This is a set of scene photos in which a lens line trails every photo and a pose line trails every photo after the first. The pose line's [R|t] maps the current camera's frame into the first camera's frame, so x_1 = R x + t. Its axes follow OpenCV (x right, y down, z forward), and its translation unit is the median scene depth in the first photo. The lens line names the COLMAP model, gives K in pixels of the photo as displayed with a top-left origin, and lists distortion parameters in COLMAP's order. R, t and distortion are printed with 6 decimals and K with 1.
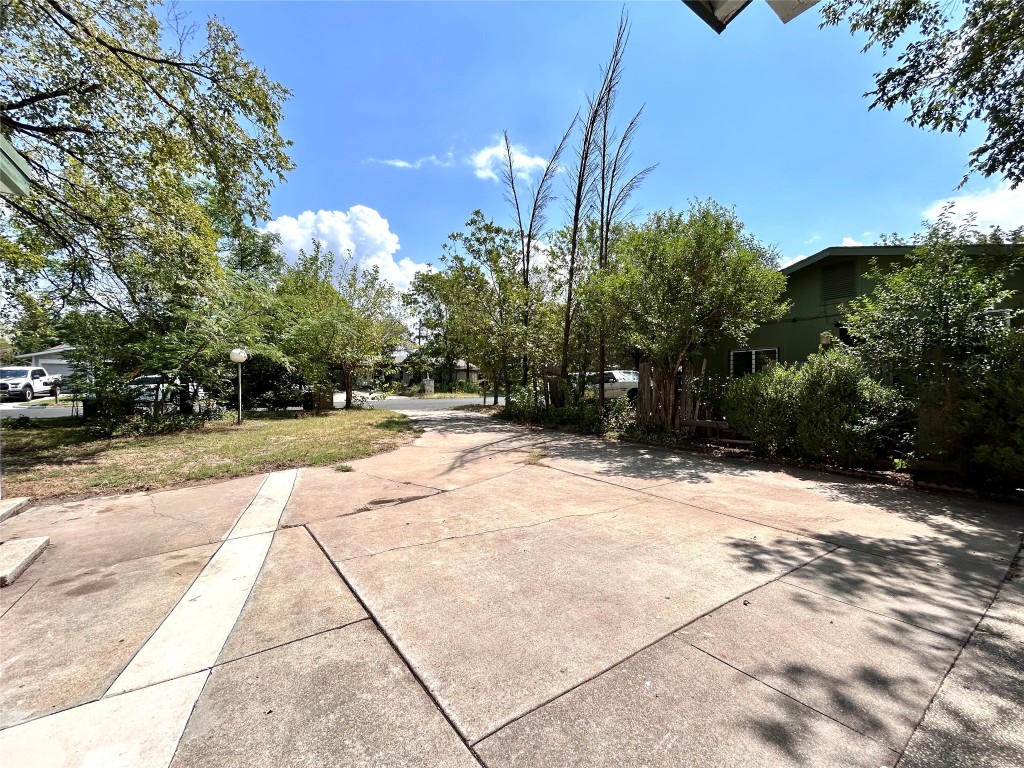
lens RADIAL K [[413.2, 0, 511.1], [0, 413.2, 383.9], [0, 0, 1]] dist [-0.002829, -0.000147]
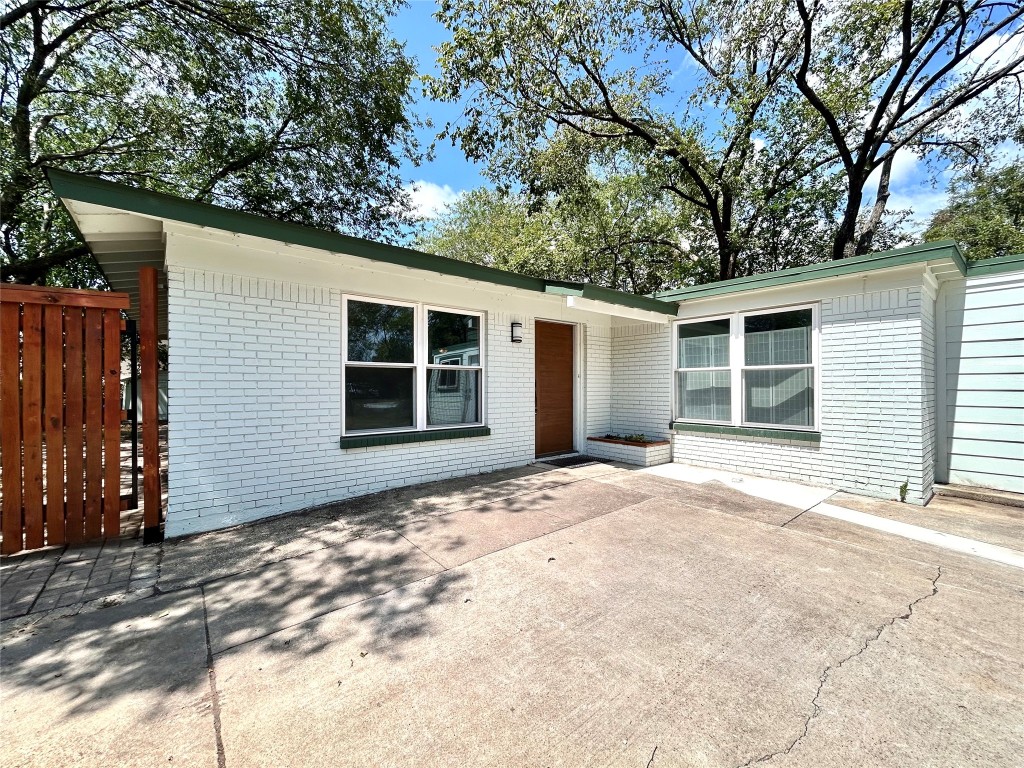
lens RADIAL K [[413.2, 0, 511.7], [0, 413.2, 387.7], [0, 0, 1]] dist [-0.002829, -0.000147]
pose [[-0.997529, 0.003141, -0.070185, 0.521629], [0.003430, 0.999986, -0.003994, 0.066018], [0.070172, -0.004225, -0.997526, 1.817087]]
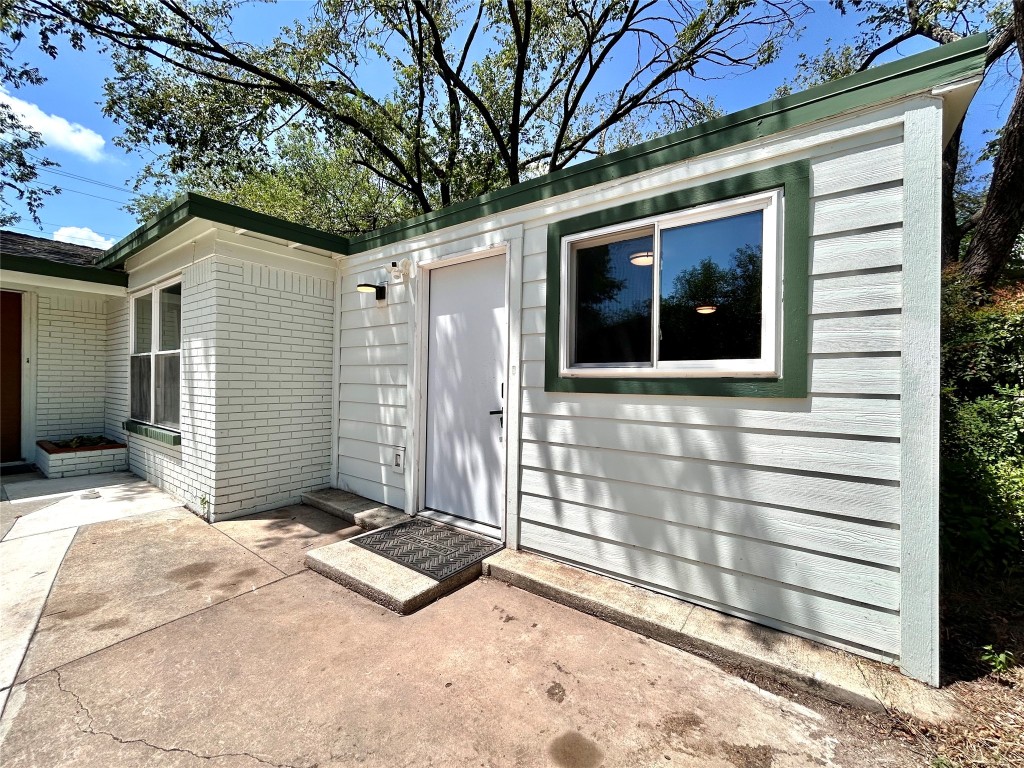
lens RADIAL K [[413.2, 0, 516.7], [0, 413.2, 381.5], [0, 0, 1]] dist [-0.002829, -0.000147]
pose [[-0.945360, -0.002937, -0.326015, -1.282325], [-0.005176, 0.999969, 0.005999, 0.054721], [0.325987, 0.007359, -0.945345, 1.925683]]
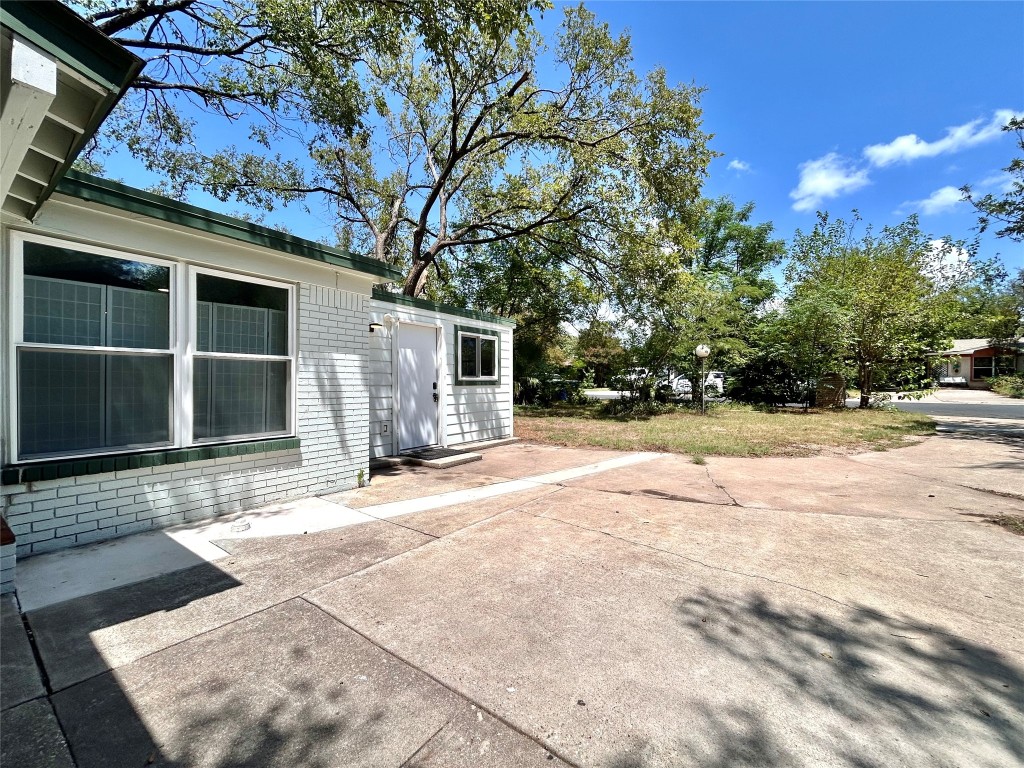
lens RADIAL K [[413.2, 0, 512.6], [0, 413.2, 380.5], [0, 0, 1]] dist [-0.002829, -0.000147]
pose [[0.345406, 0.005313, -0.938438, 0.754908], [-0.007284, 0.999969, 0.002981, 0.040499], [0.938425, 0.005806, 0.345434, 0.580156]]
